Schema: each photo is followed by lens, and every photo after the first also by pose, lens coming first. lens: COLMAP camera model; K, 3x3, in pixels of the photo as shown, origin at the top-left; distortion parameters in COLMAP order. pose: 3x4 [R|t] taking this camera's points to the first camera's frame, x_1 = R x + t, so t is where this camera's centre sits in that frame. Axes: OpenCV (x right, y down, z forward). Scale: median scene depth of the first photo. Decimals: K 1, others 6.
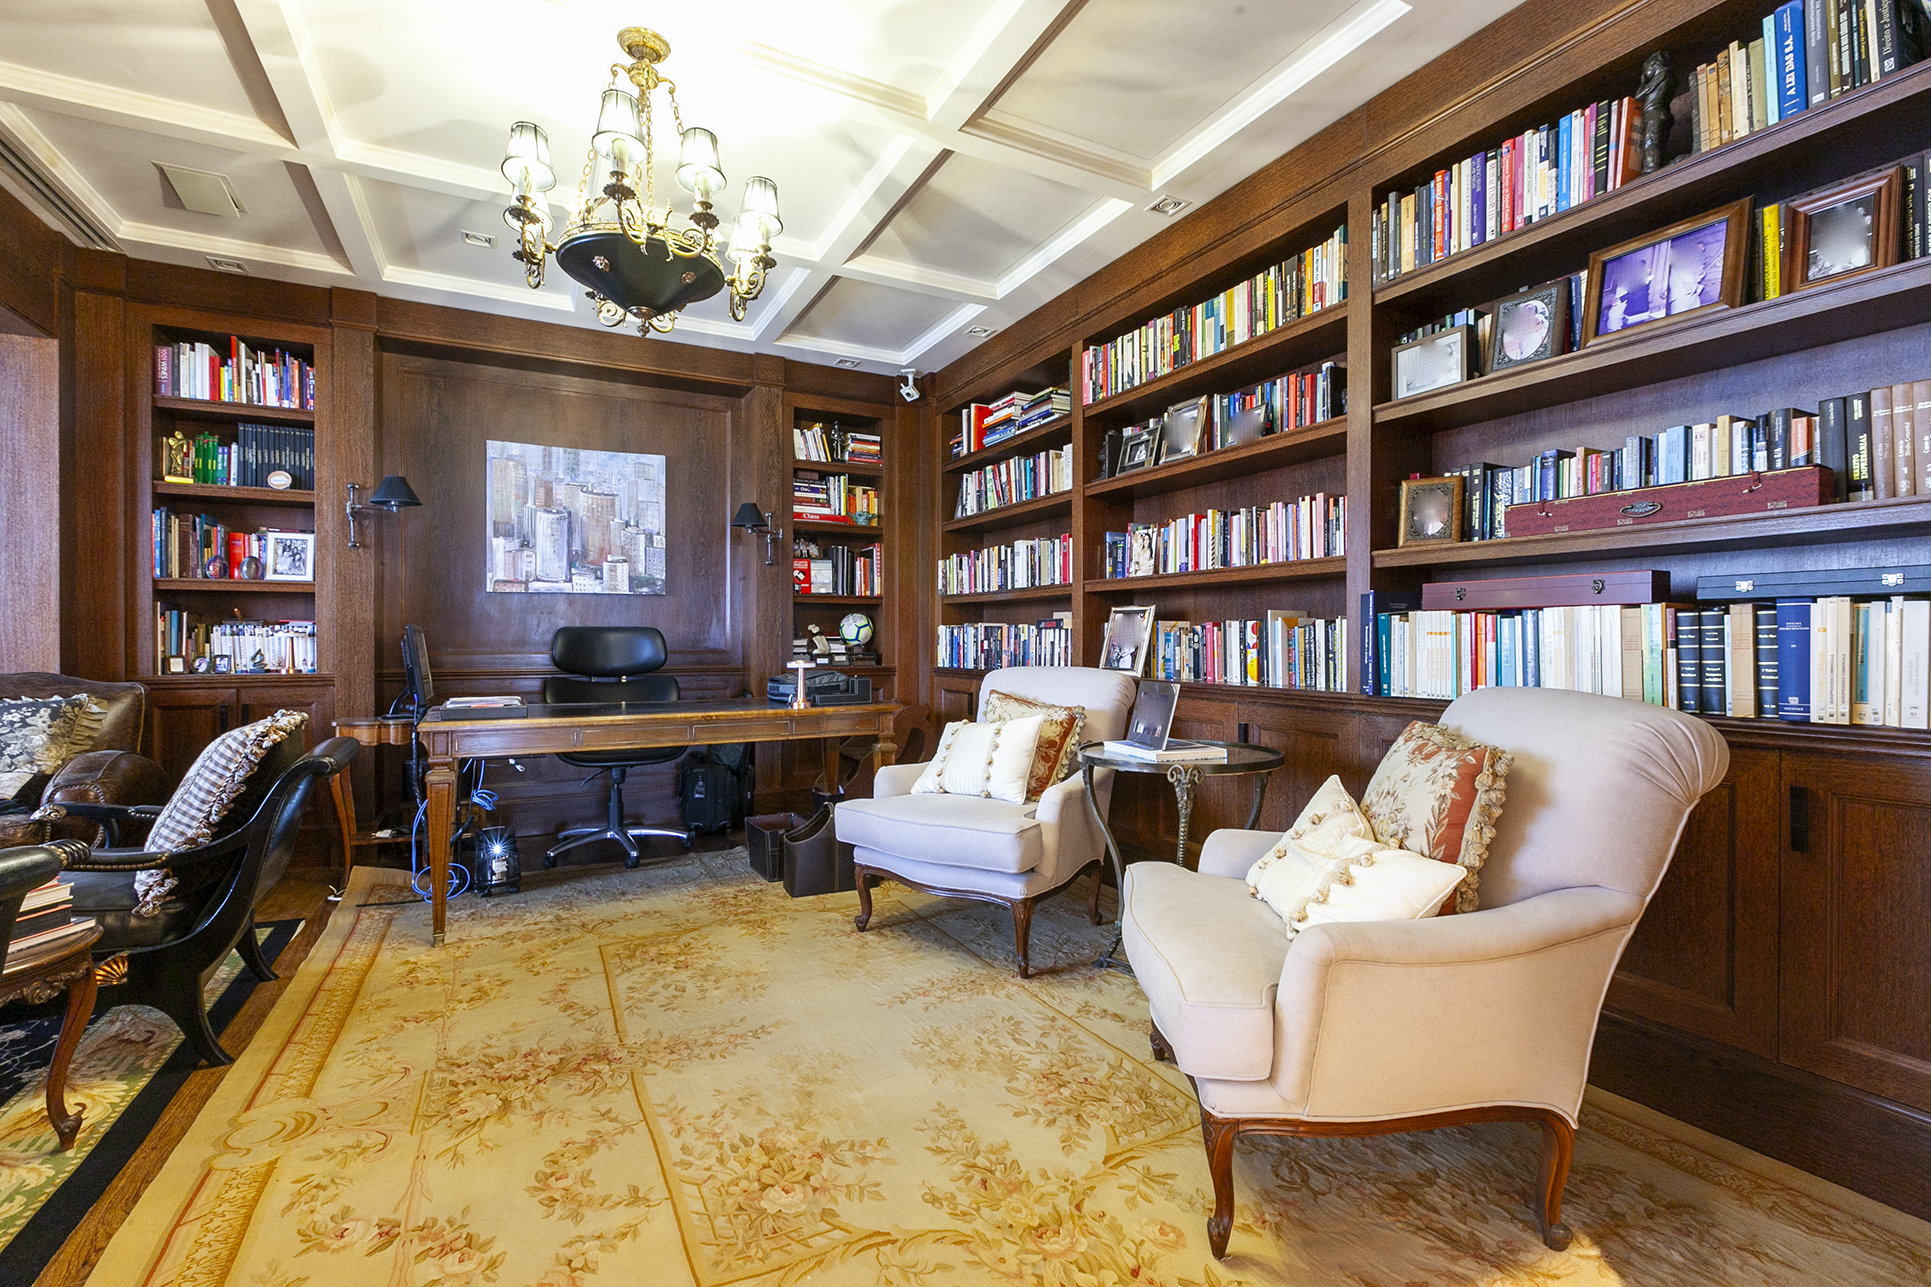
lens RADIAL K [[858.0, 0, 964.9], [0, 858.0, 644.5], [0, 0, 1]] dist [-0.001344, -0.000083]
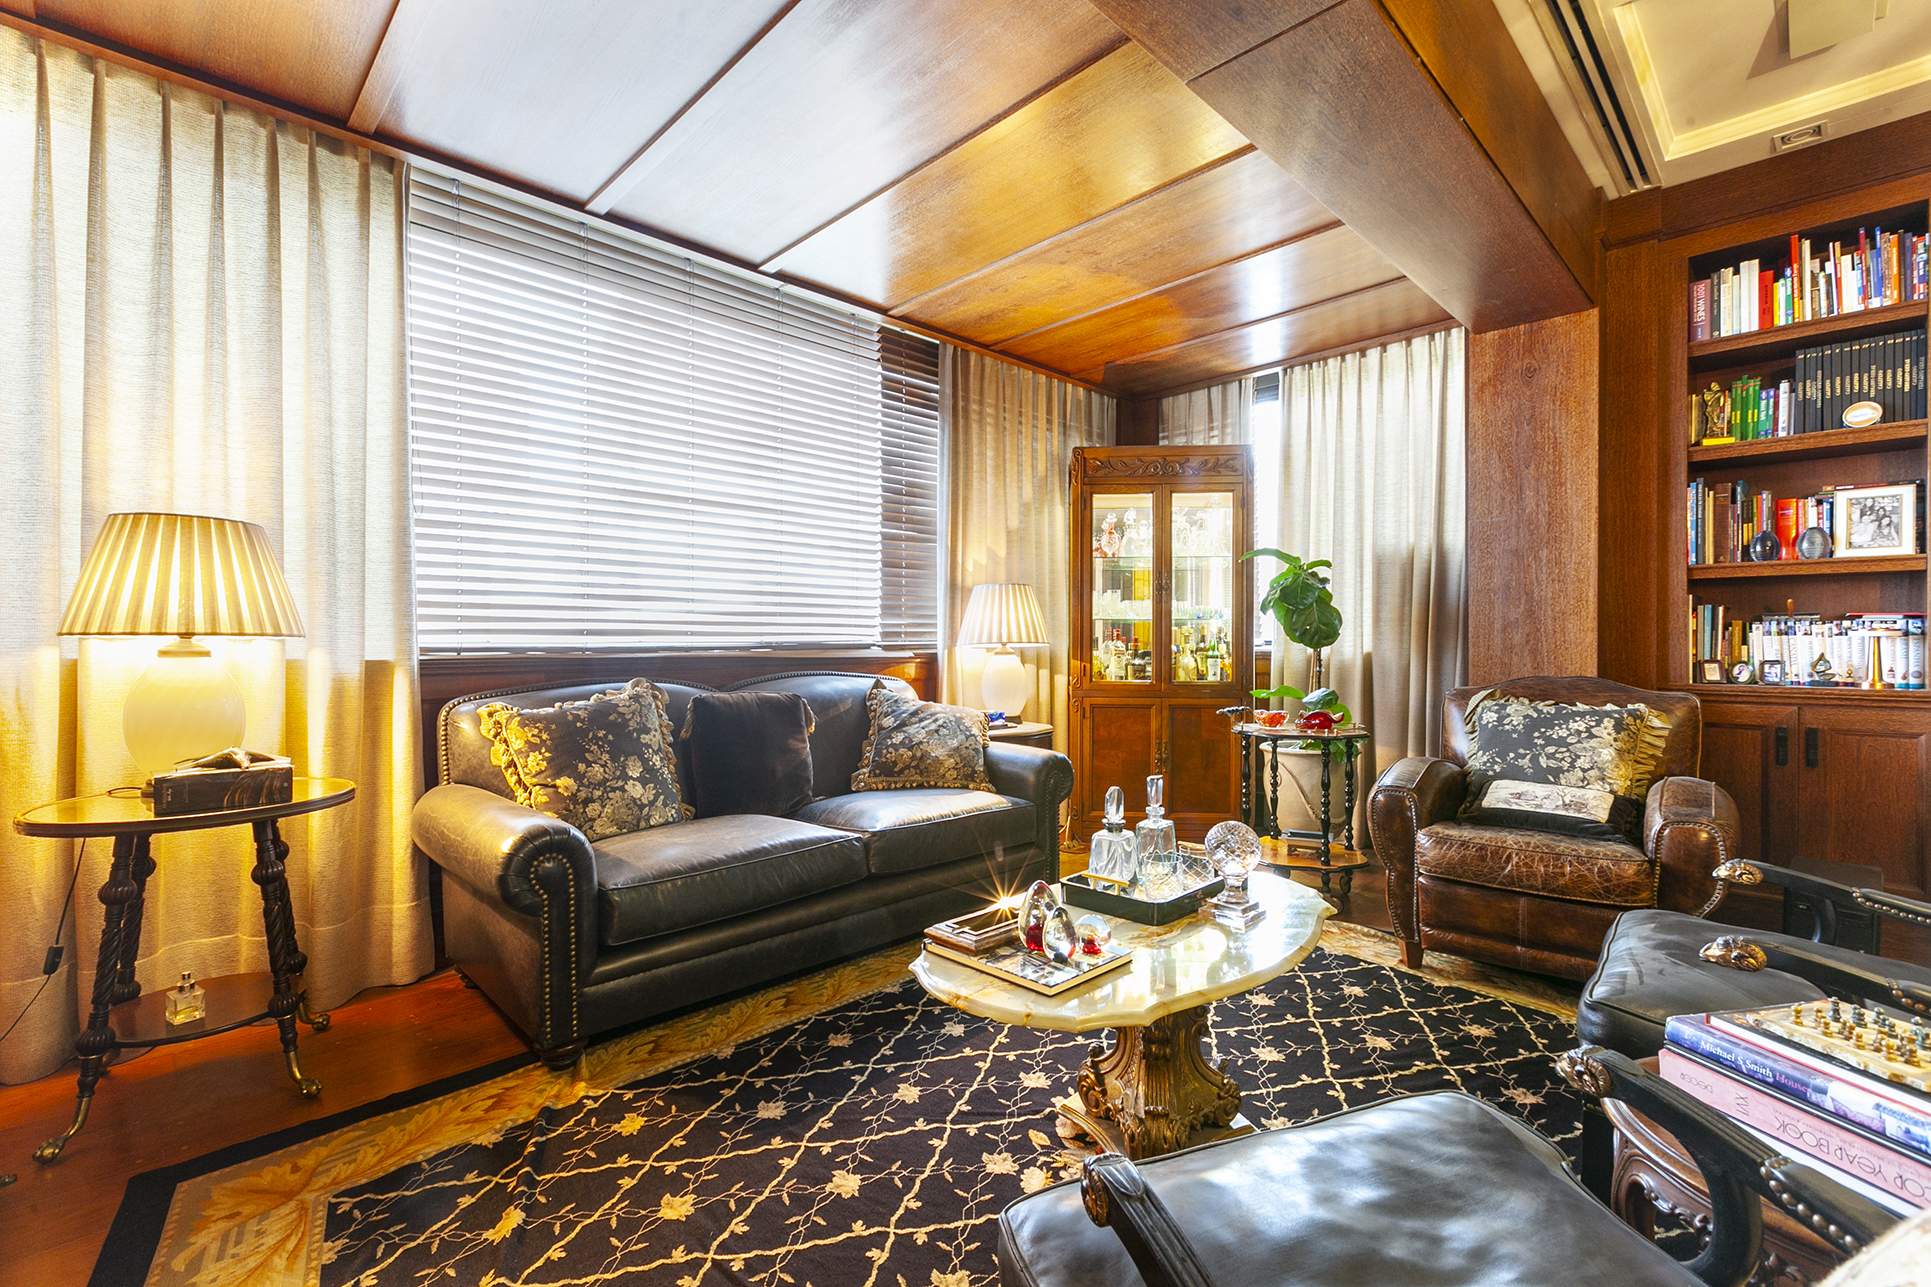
lens RADIAL K [[858.0, 0, 964.4], [0, 858.0, 644.9], [0, 0, 1]] dist [-0.001344, -0.000083]
pose [[0.296413, 0.003719, -0.955053, -0.357500], [-0.004697, 0.999986, 0.002436, -0.000108], [0.955048, 0.003764, 0.296427, 0.087959]]
